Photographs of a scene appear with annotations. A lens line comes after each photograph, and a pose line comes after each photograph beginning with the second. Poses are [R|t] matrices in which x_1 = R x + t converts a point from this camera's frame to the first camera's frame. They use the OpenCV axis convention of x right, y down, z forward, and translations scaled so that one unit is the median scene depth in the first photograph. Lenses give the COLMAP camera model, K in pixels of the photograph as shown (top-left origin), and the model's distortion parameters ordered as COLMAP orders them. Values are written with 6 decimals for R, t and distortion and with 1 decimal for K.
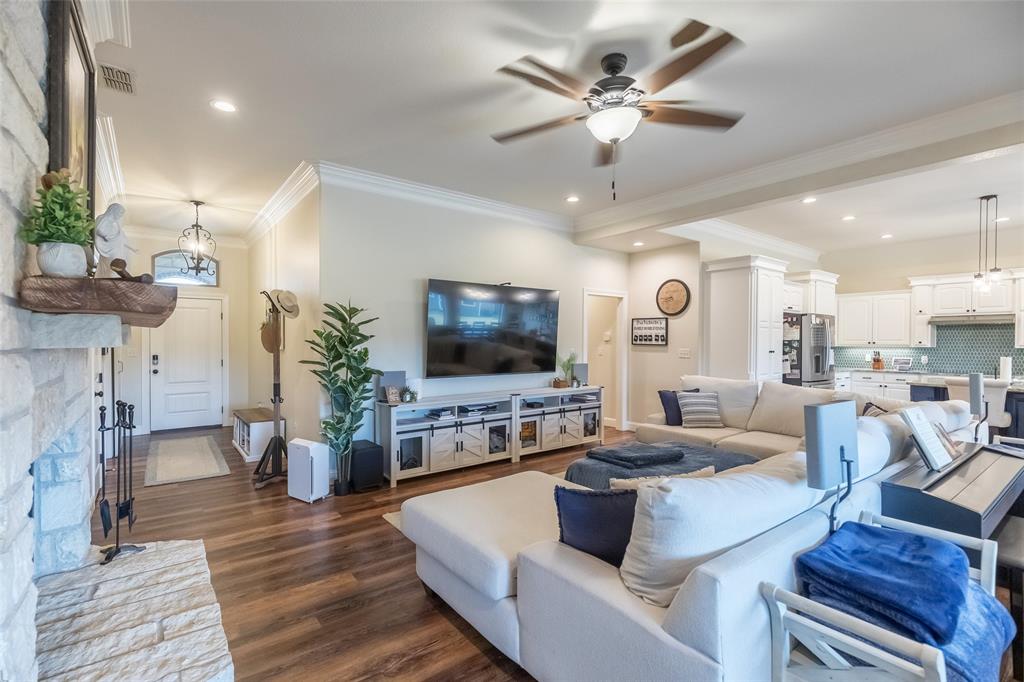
lens RADIAL K [[461.4, 0, 511.7], [0, 461.4, 345.1], [0, 0, 1]] dist [0.010407, -0.000430]
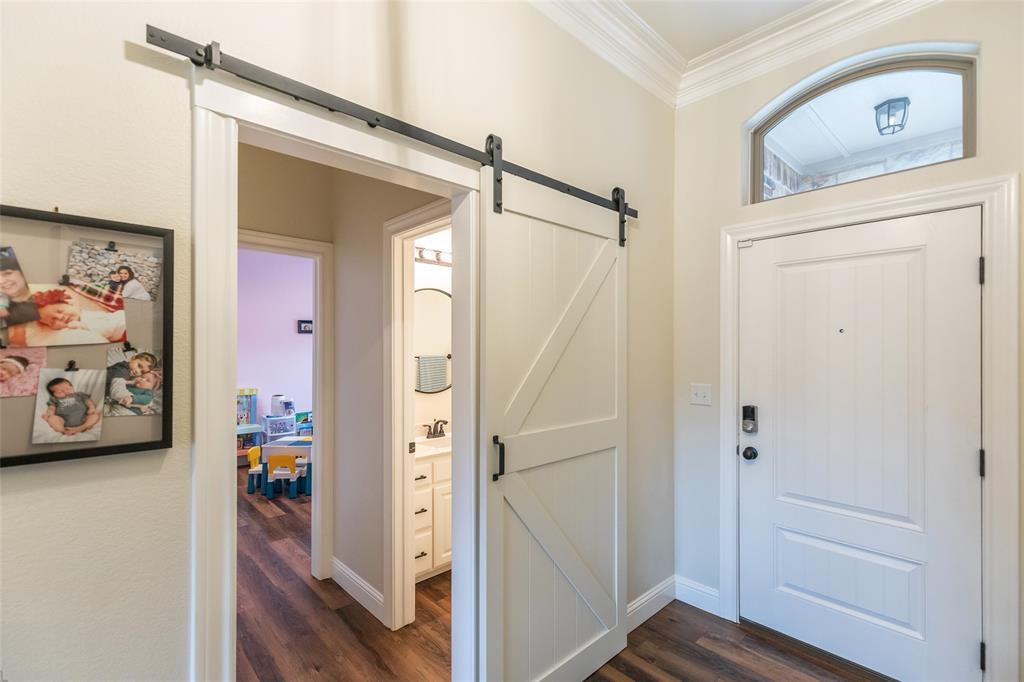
lens RADIAL K [[461.5, 0, 507.8], [0, 461.5, 345.9], [0, 0, 1]] dist [0.003277, -0.000276]
pose [[0.087319, -0.004481, -0.996170, -0.438515], [-0.009951, 0.999936, -0.005370, -0.020353], [0.996131, 0.010382, 0.087269, 0.791095]]
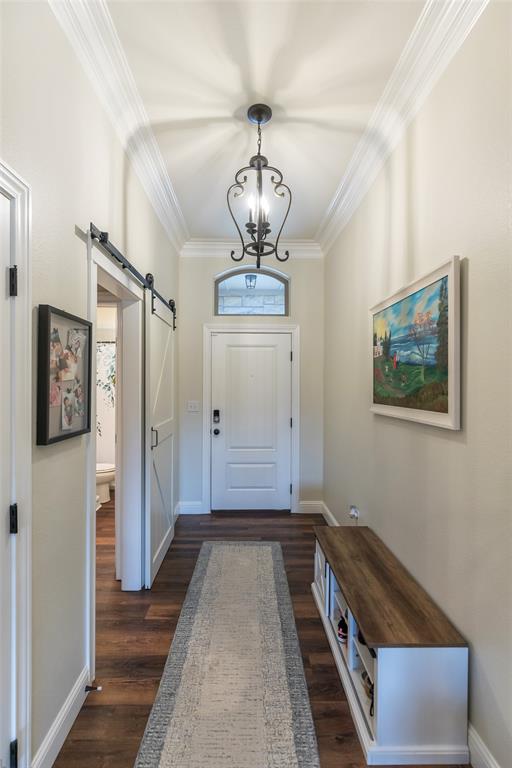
lens RADIAL K [[362.7, 0, 256.0], [0, 362.7, 384.0], [0, 0, 1]] dist [-0.000527, -0.000031]
pose [[0.808274, 0.001592, -0.588804, -0.372361], [-0.007033, 0.999951, -0.006952, -0.017118], [0.588764, 0.009761, 0.808246, 0.565338]]
